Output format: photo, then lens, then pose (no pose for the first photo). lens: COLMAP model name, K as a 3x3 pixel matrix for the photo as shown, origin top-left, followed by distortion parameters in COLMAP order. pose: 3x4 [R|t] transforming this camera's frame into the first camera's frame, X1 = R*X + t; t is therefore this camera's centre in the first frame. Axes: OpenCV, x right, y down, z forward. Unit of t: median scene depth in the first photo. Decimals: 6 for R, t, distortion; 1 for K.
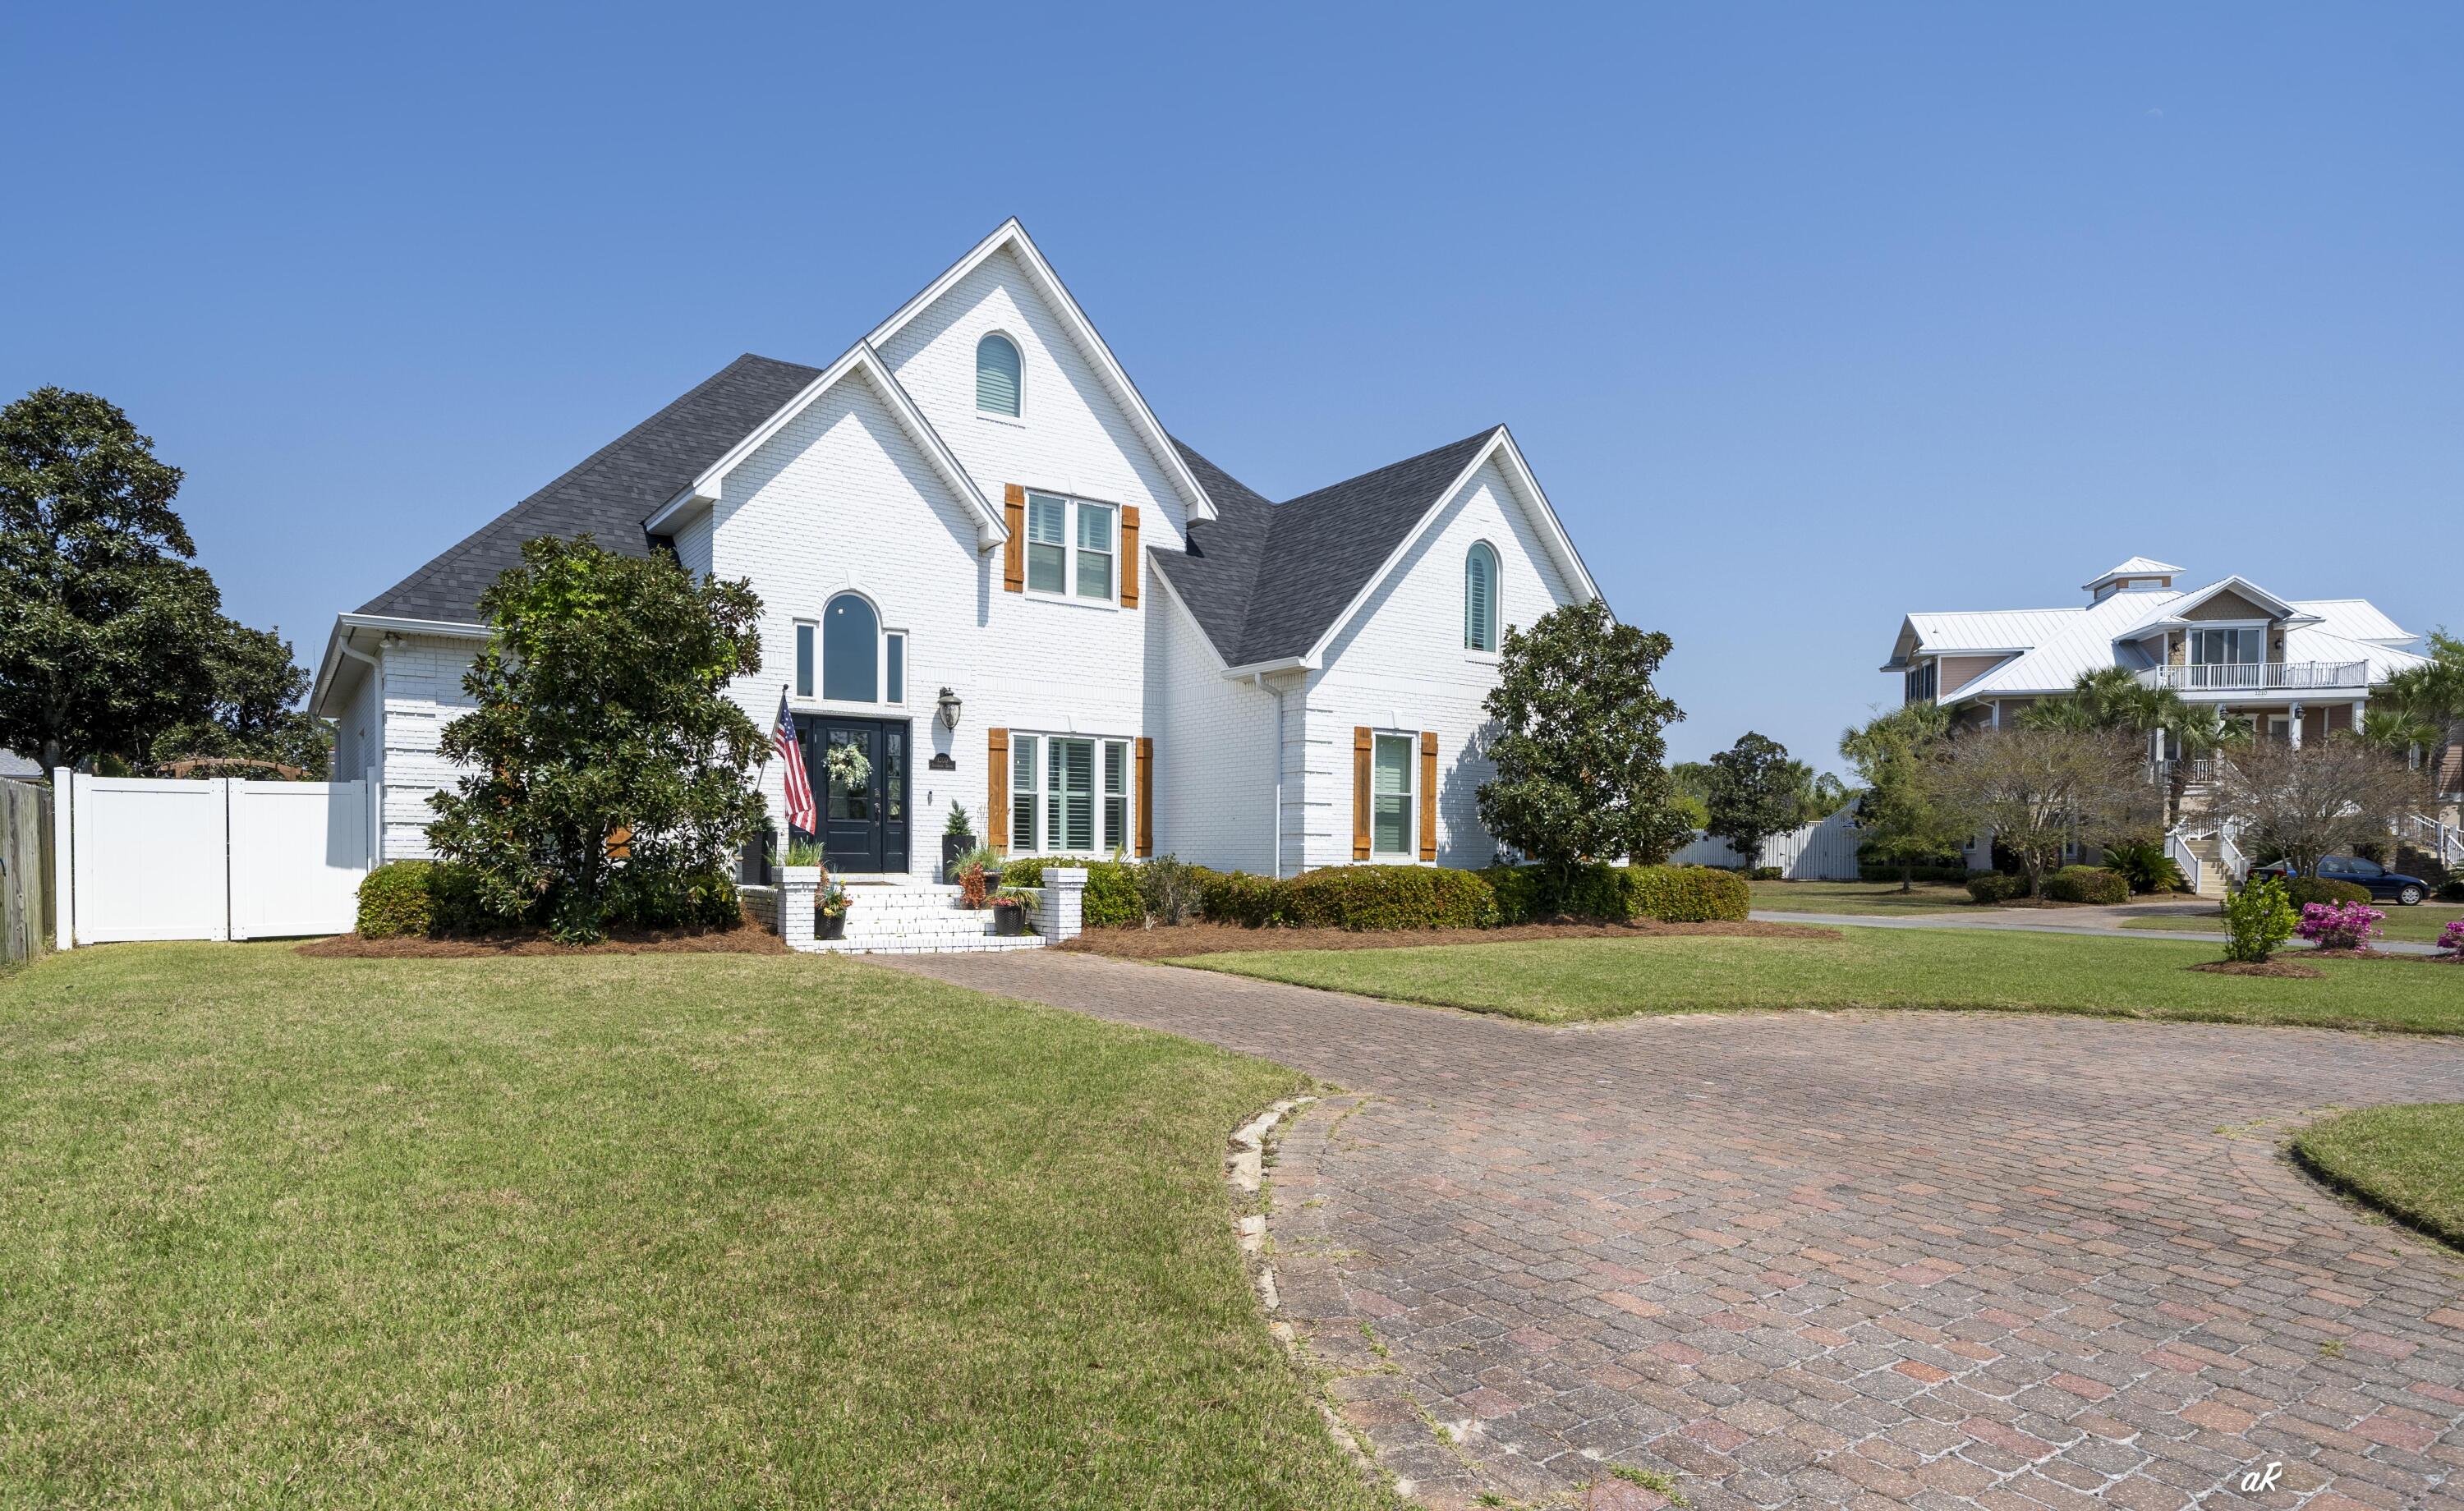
lens RADIAL K [[1353.9, 0, 1232.1], [0, 1353.9, 844.2], [0, 0, 1]] dist [-0.001826, 0.000079]
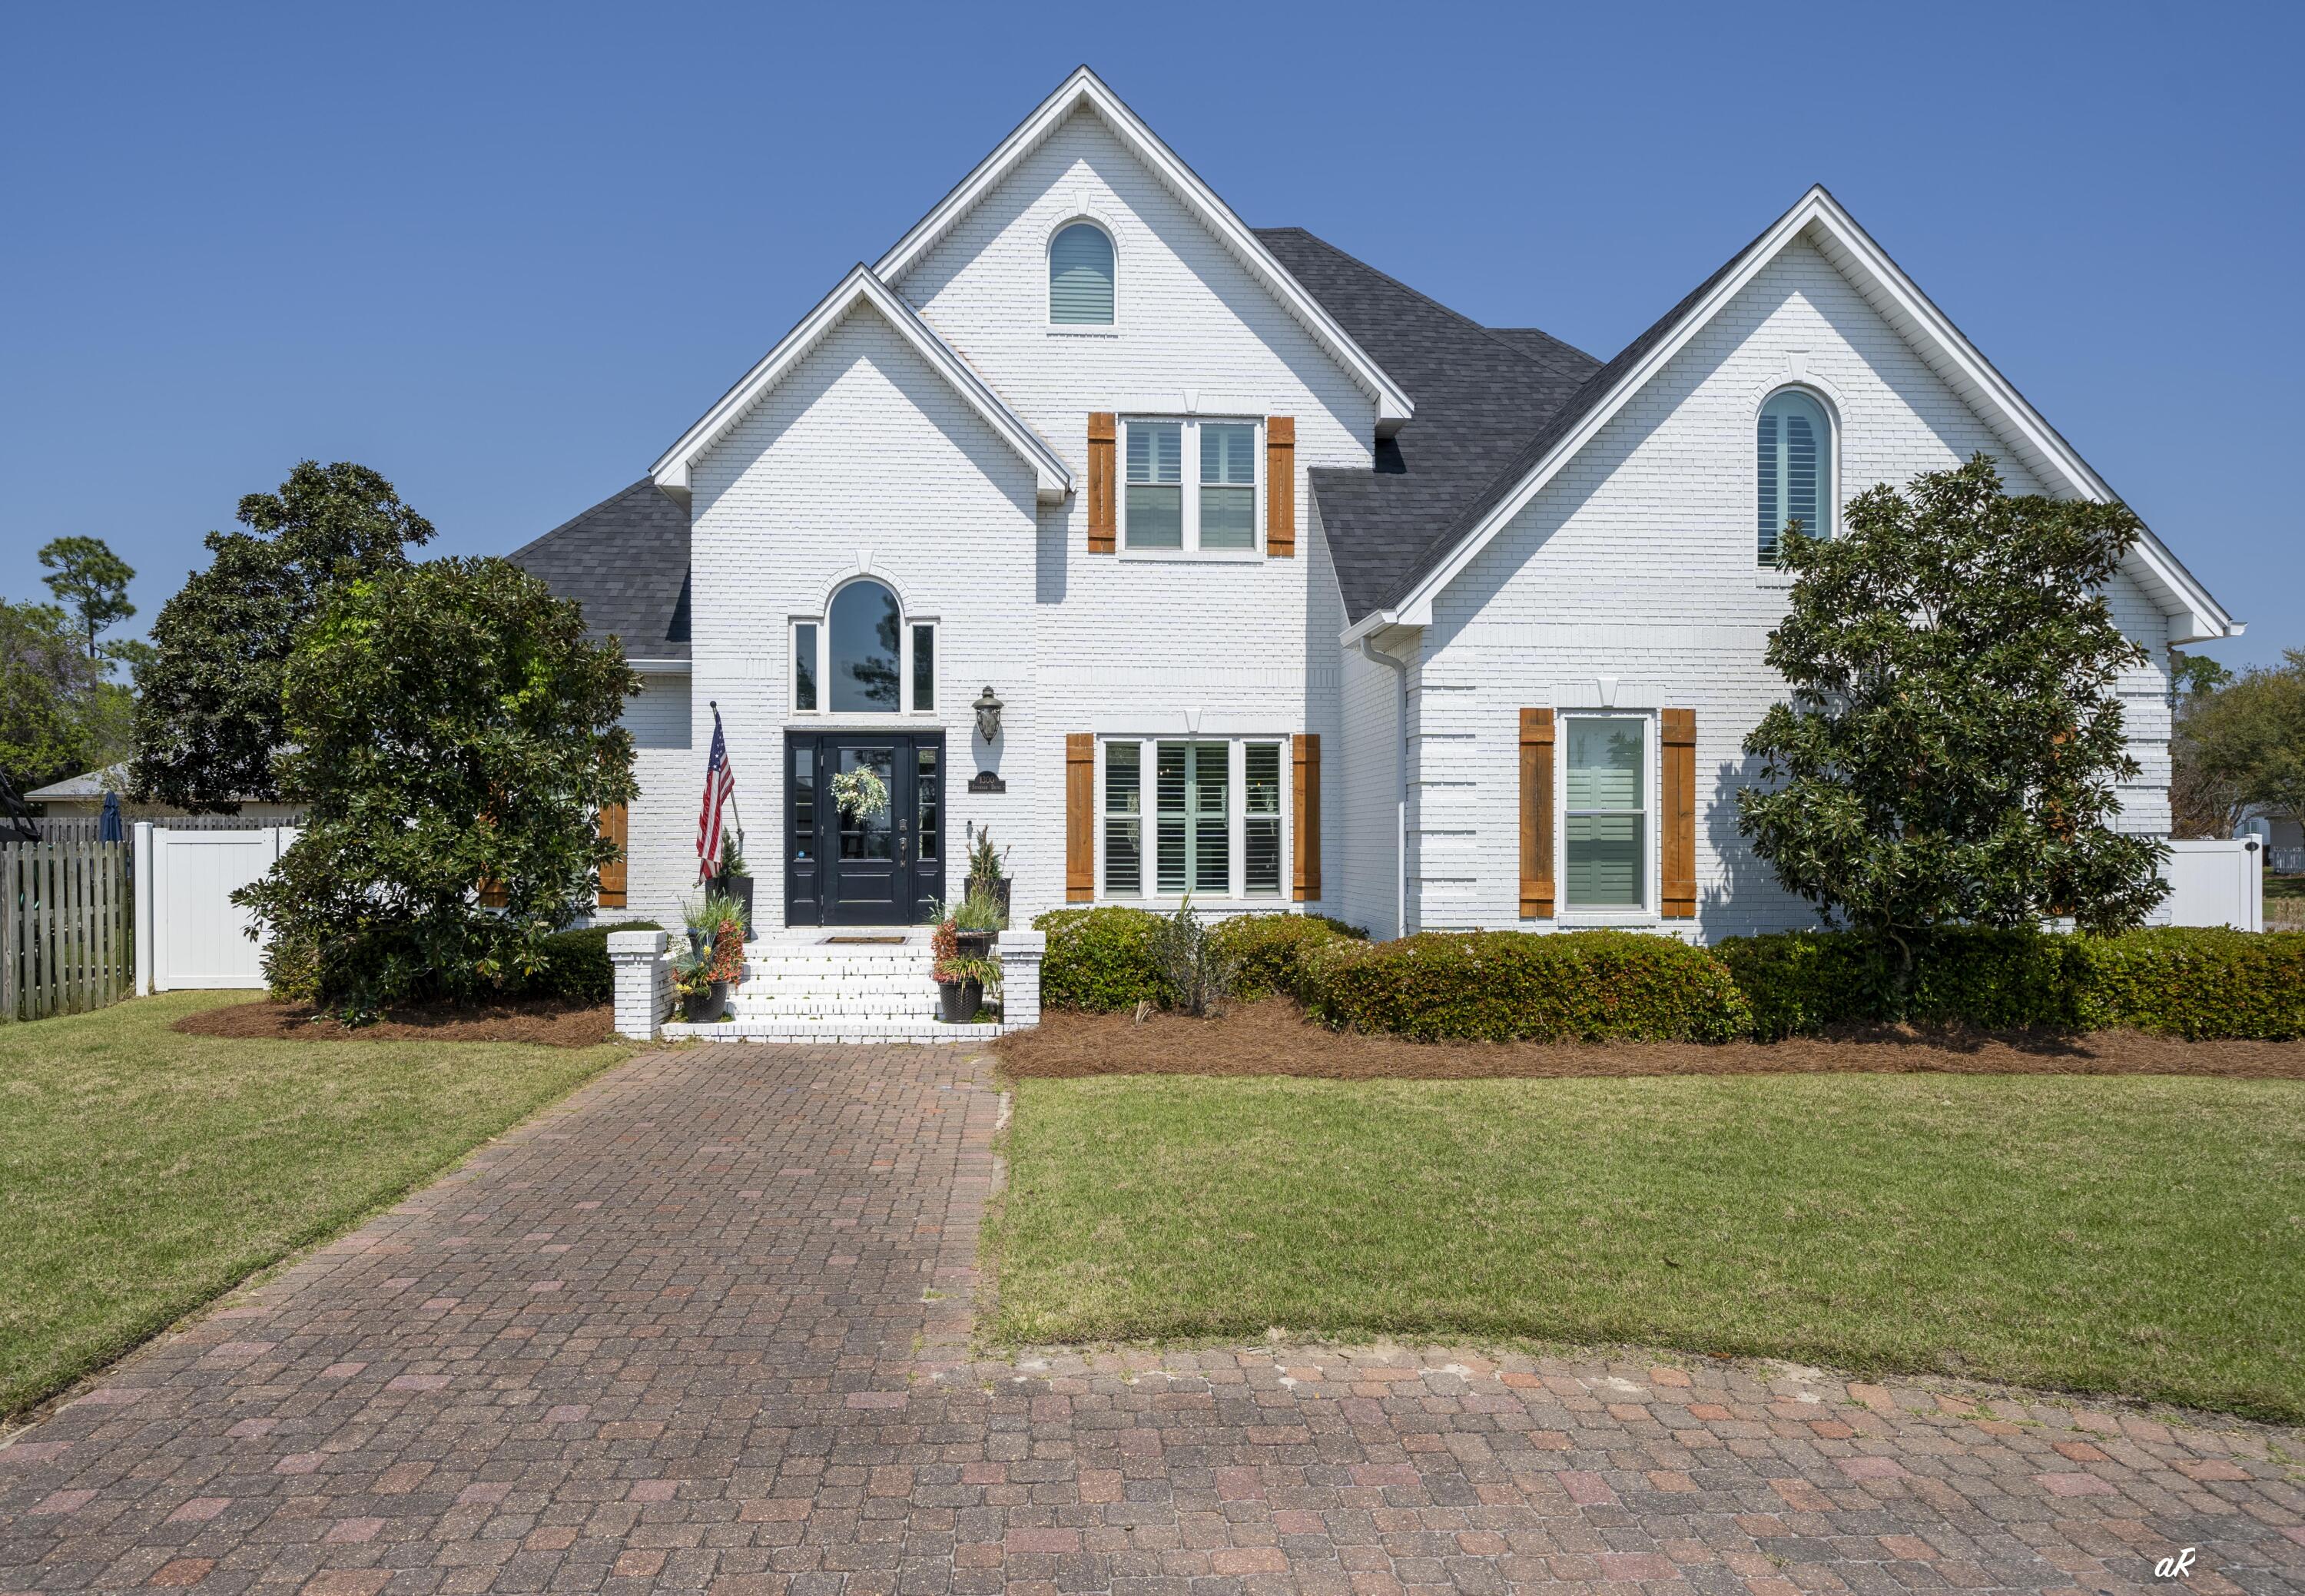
lens RADIAL K [[1516.3, 0, 1152.5], [0, 1516.3, 798.0], [0, 0, 1]] dist [0.000023, -0.001526]
pose [[0.850649, -0.021138, -0.525309, 0.308173], [0.010201, 0.999667, -0.023705, -0.028748], [0.525635, 0.014806, 0.850581, 0.294377]]
